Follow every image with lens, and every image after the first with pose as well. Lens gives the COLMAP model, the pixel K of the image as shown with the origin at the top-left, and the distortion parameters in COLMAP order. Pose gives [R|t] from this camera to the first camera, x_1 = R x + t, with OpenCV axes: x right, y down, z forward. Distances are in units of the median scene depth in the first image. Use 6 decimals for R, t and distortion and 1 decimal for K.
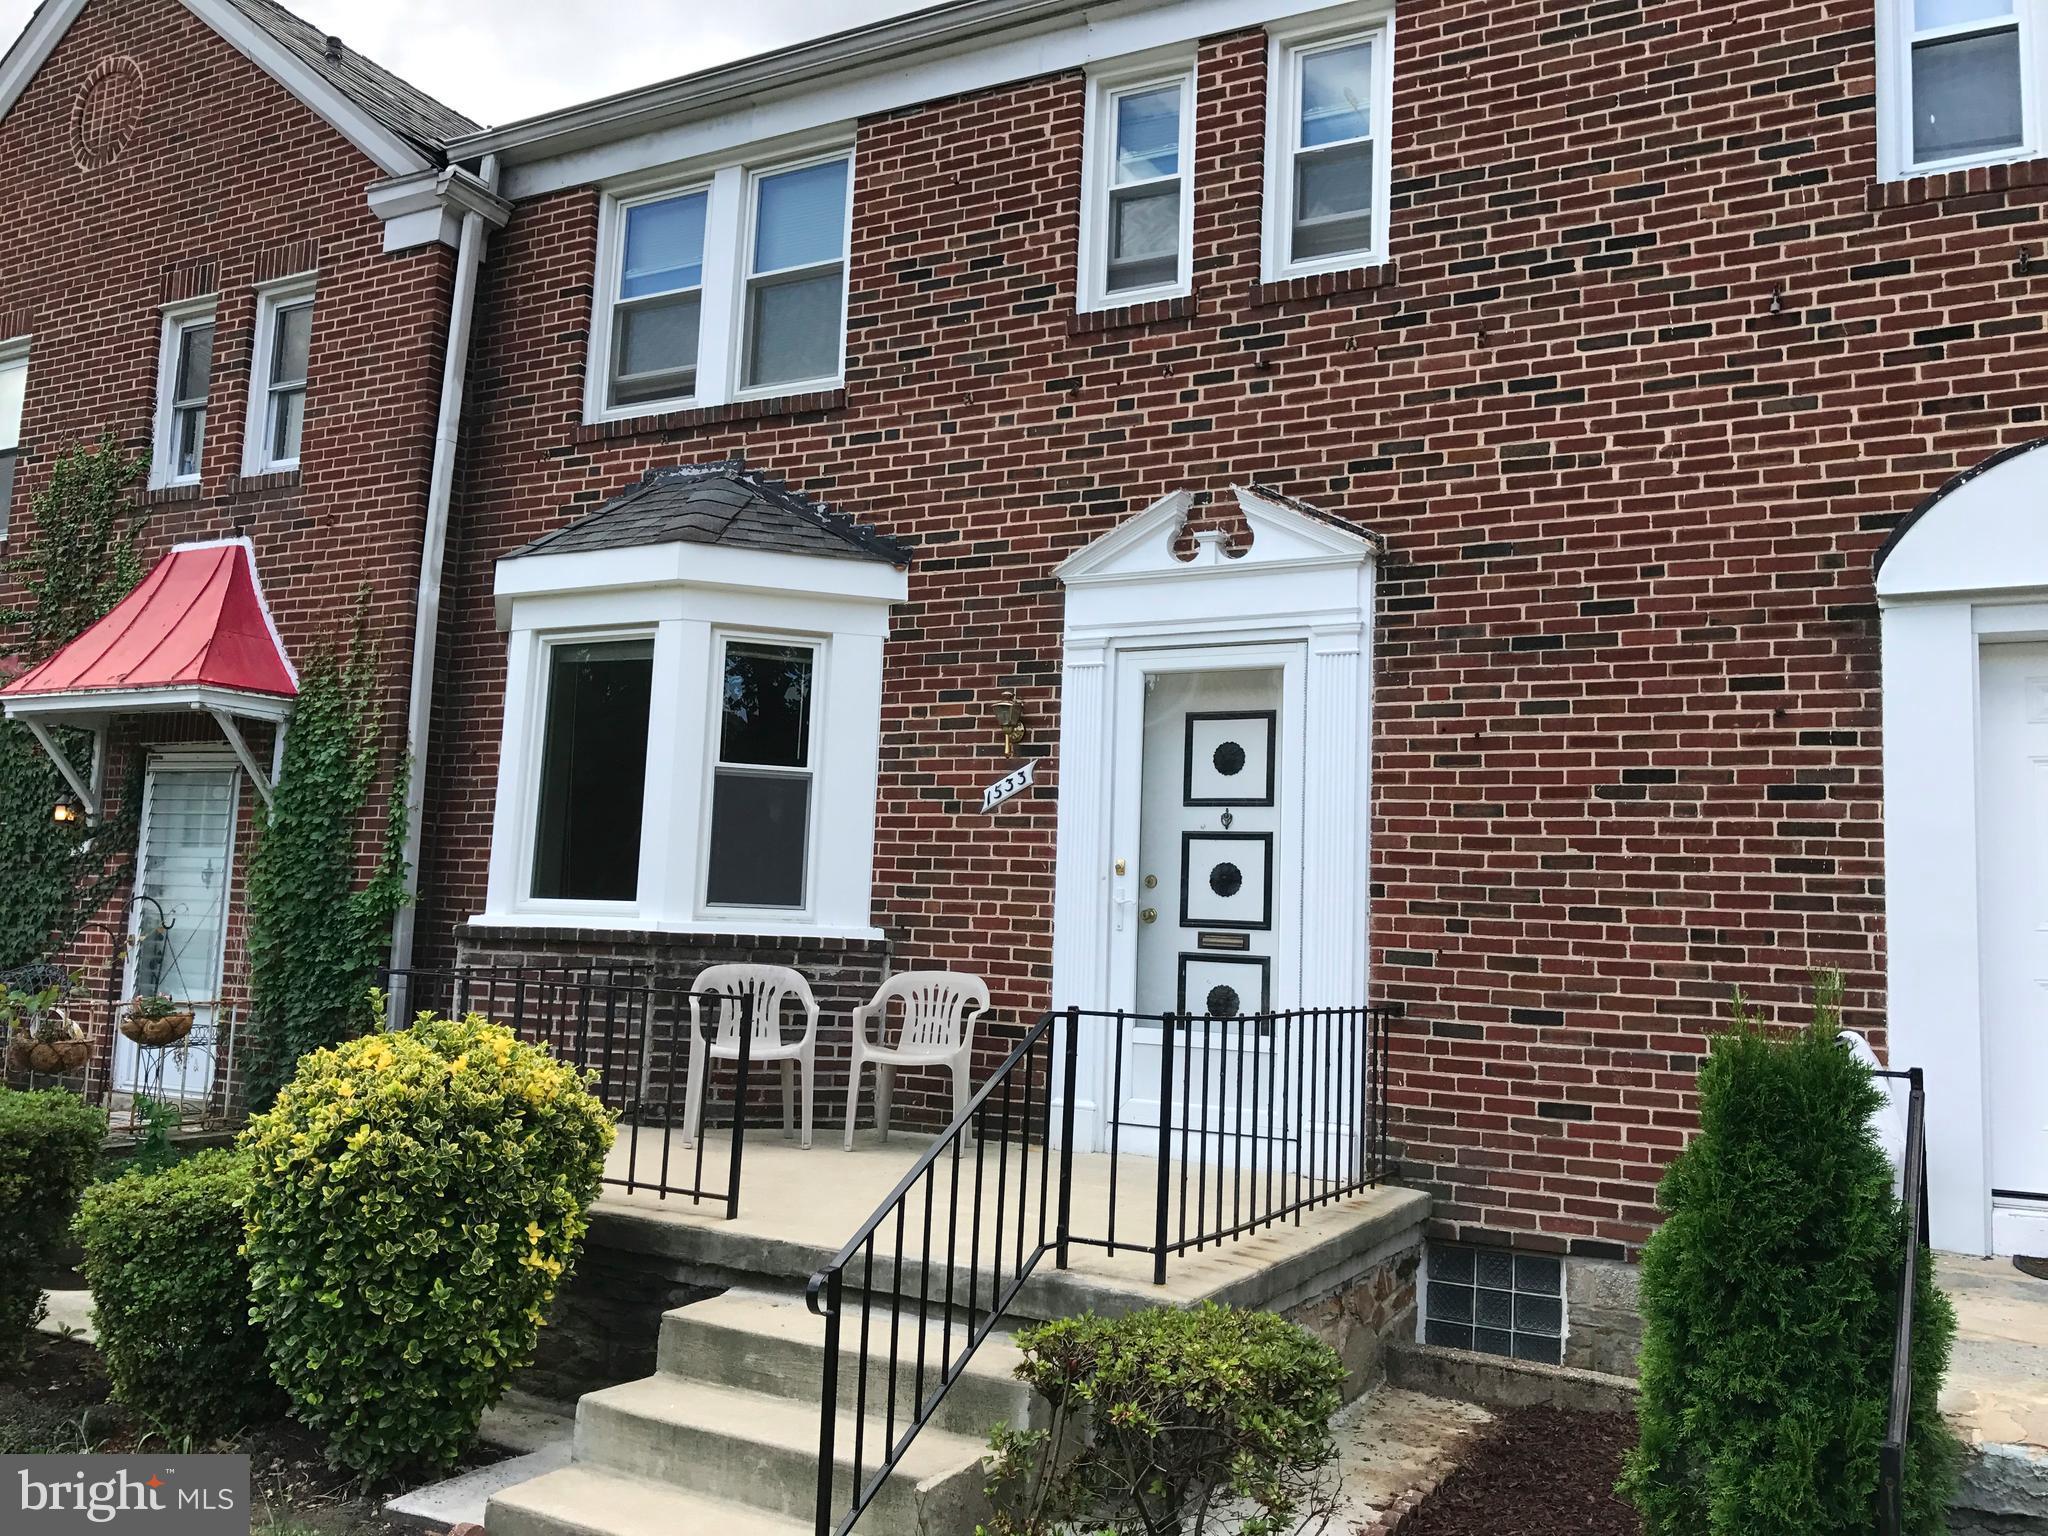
lens RADIAL K [[1724.2, 0, 1023.2], [0, 1724.2, 773.8], [0, 0, 1]] dist [-0.000023, -0.010364]
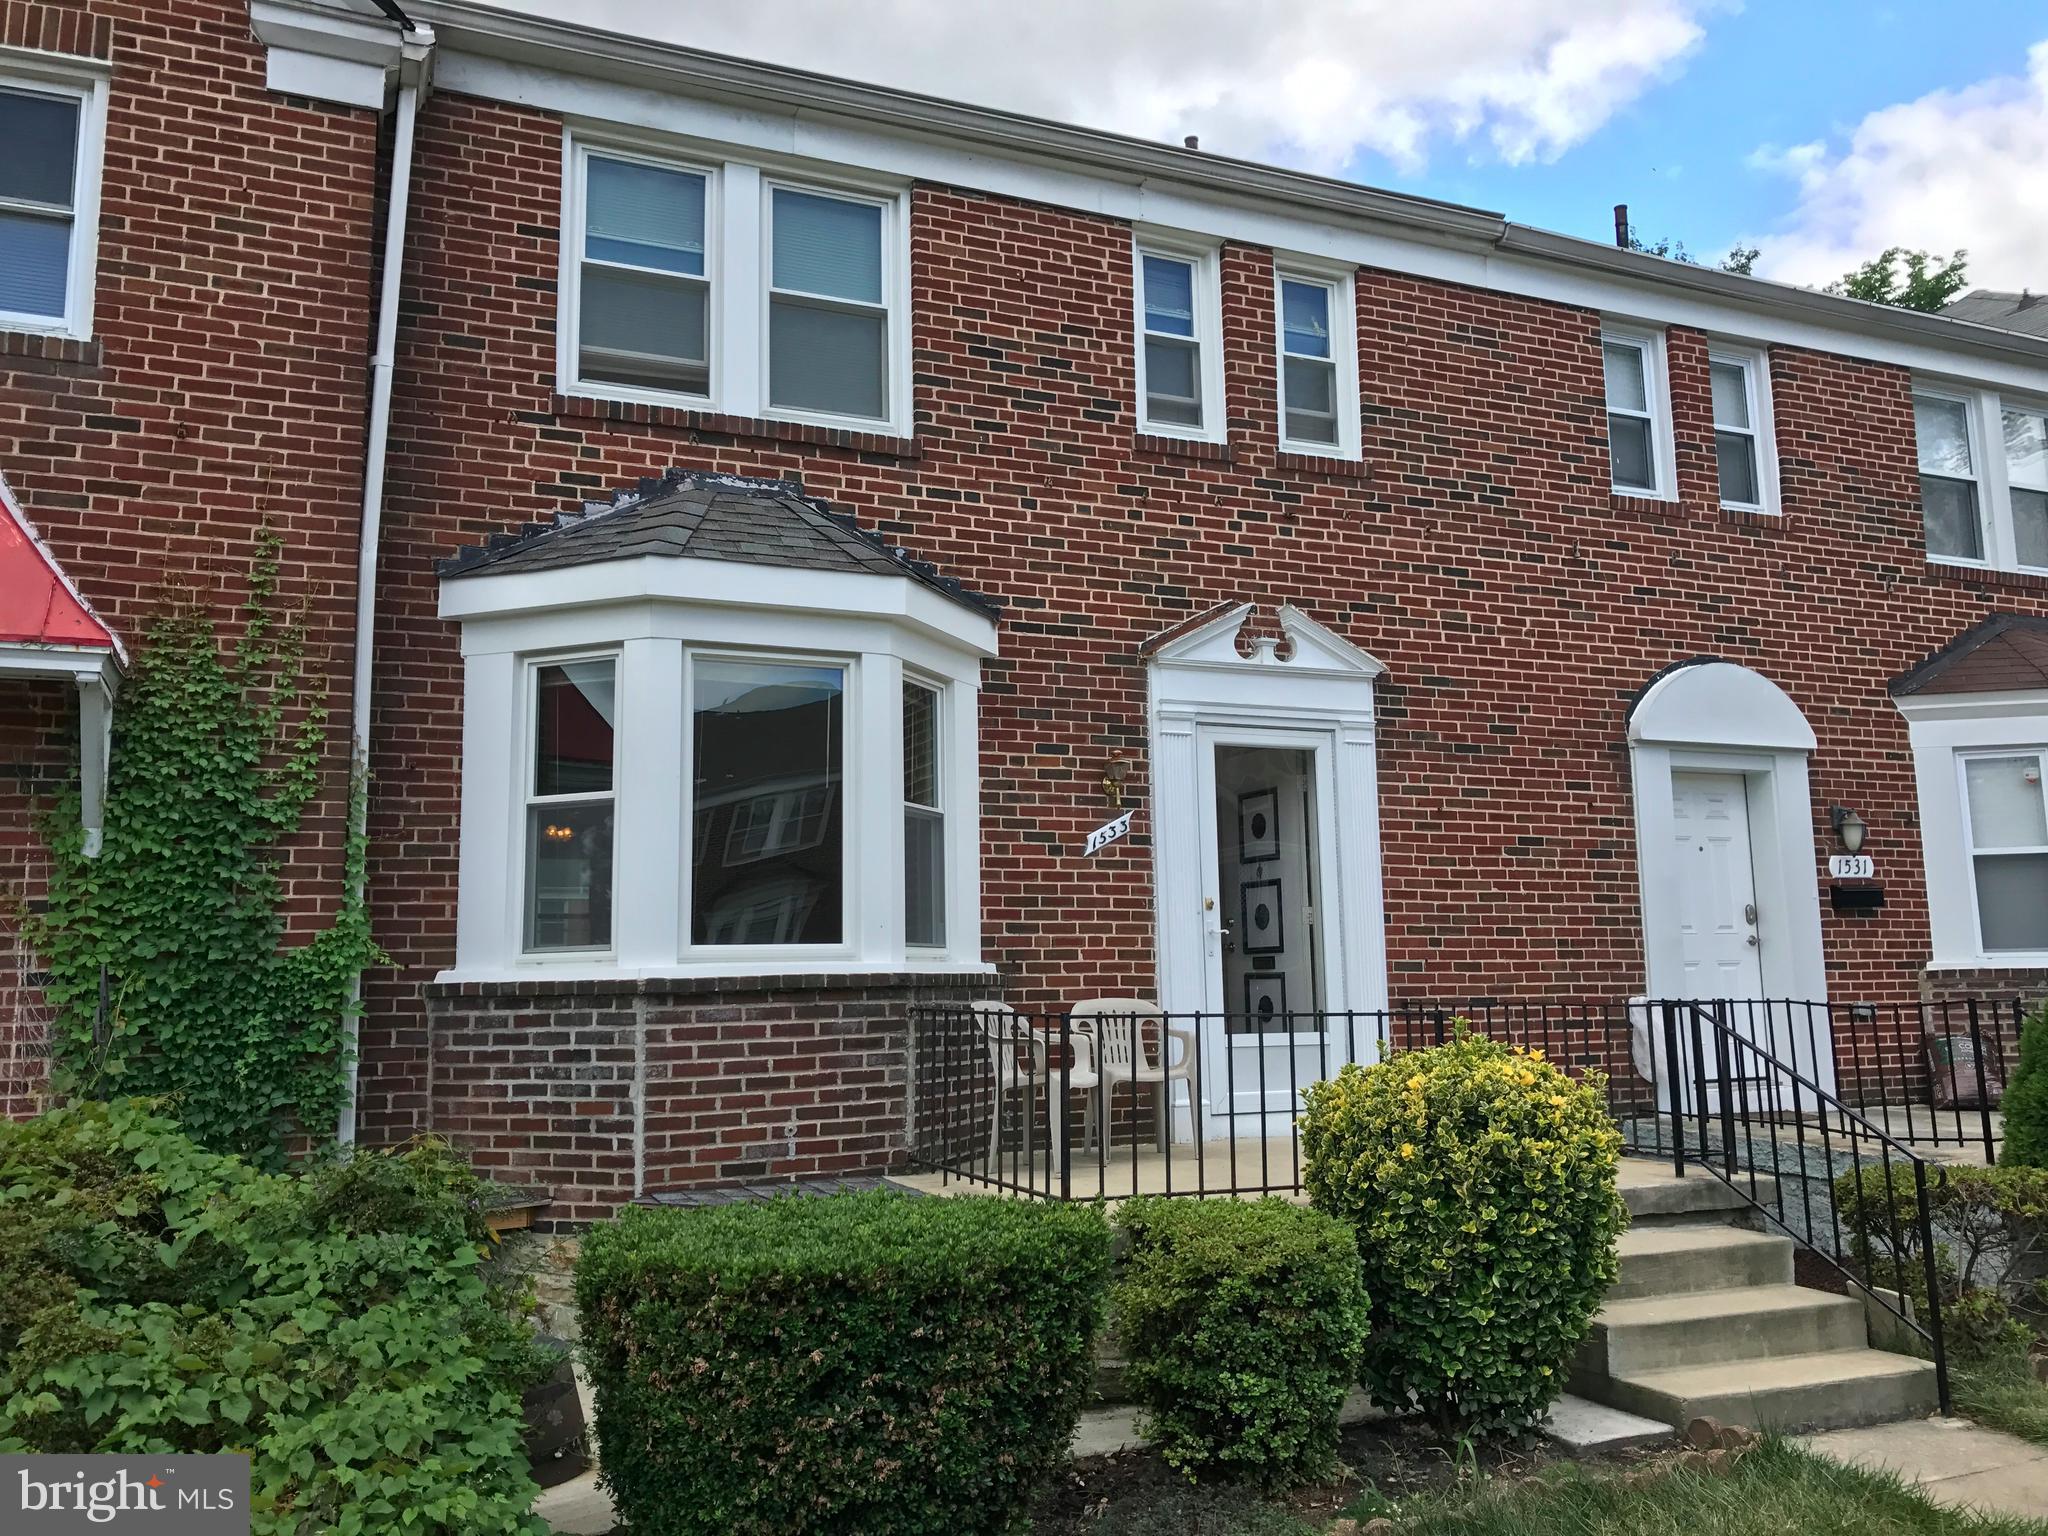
lens RADIAL K [[1667.5, 0, 1028.6], [0, 1667.5, 732.0], [0, 0, 1]] dist [0.011993, 0.007864]
pose [[0.603490, 0.065257, 0.794696, -0.927218], [-0.042413, 0.997862, -0.049731, -0.002380], [-0.796242, -0.003693, 0.604967, 0.375512]]
